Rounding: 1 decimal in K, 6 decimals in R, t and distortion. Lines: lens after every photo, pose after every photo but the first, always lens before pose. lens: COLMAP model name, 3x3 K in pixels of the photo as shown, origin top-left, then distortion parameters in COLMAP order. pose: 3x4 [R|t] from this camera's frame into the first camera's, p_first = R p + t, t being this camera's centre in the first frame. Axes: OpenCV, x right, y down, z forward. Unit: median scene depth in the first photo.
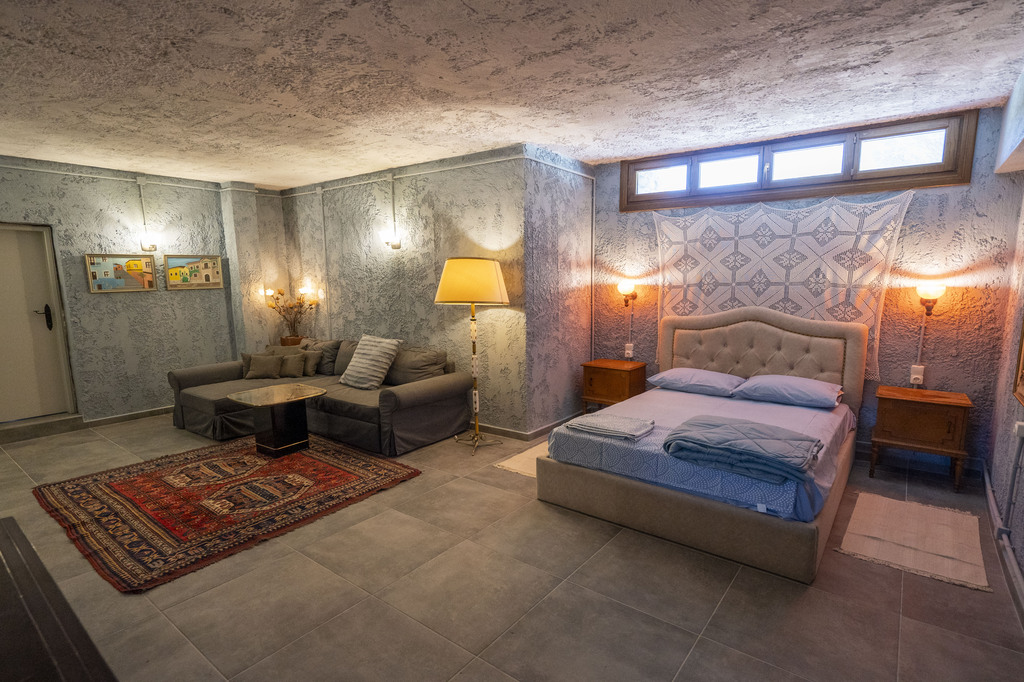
lens RADIAL K [[515.1, 0, 510.7], [0, 515.1, 351.3], [0, 0, 1]] dist [-0.004600, 0.001539]
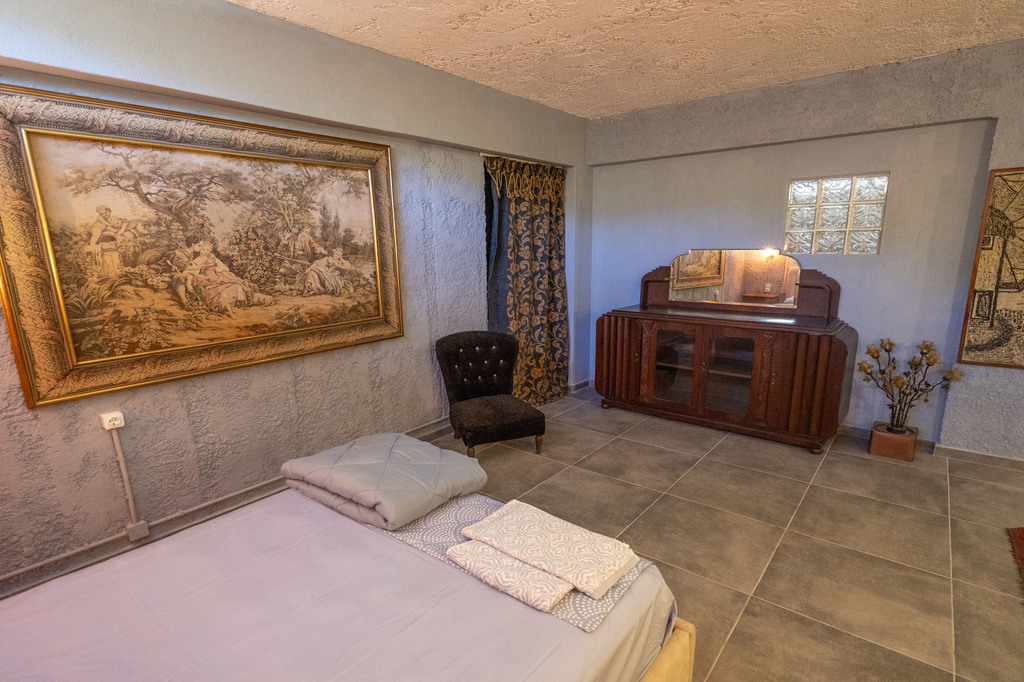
lens RADIAL K [[511.8, 0, 508.6], [0, 511.8, 369.1], [0, 0, 1]] dist [-0.002802, 0.001847]
pose [[-0.999181, 0.013734, 0.038073, 0.152274], [0.027020, 0.926709, 0.374806, -0.151000], [-0.030135, 0.375527, -0.926321, 1.065740]]
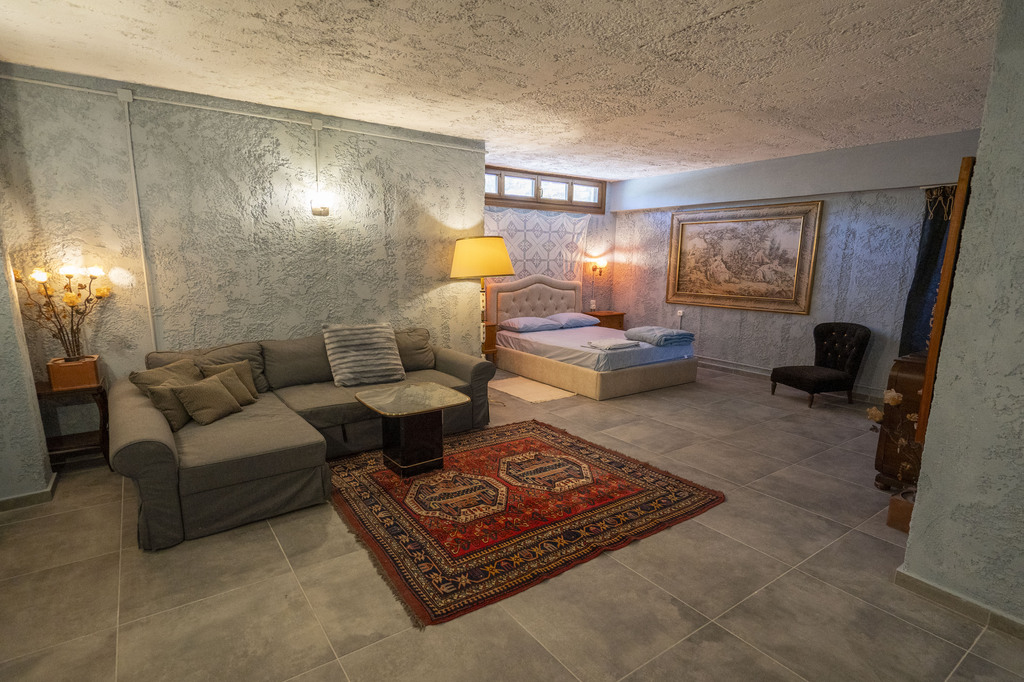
lens RADIAL K [[522.8, 0, 510.4], [0, 522.8, 353.8], [0, 0, 1]] dist [-0.004466, 0.001261]
pose [[0.294107, -0.164893, 0.941441, -1.172306], [0.125161, 0.983168, 0.133101, -0.073011], [-0.947542, 0.078686, 0.309795, 0.605249]]
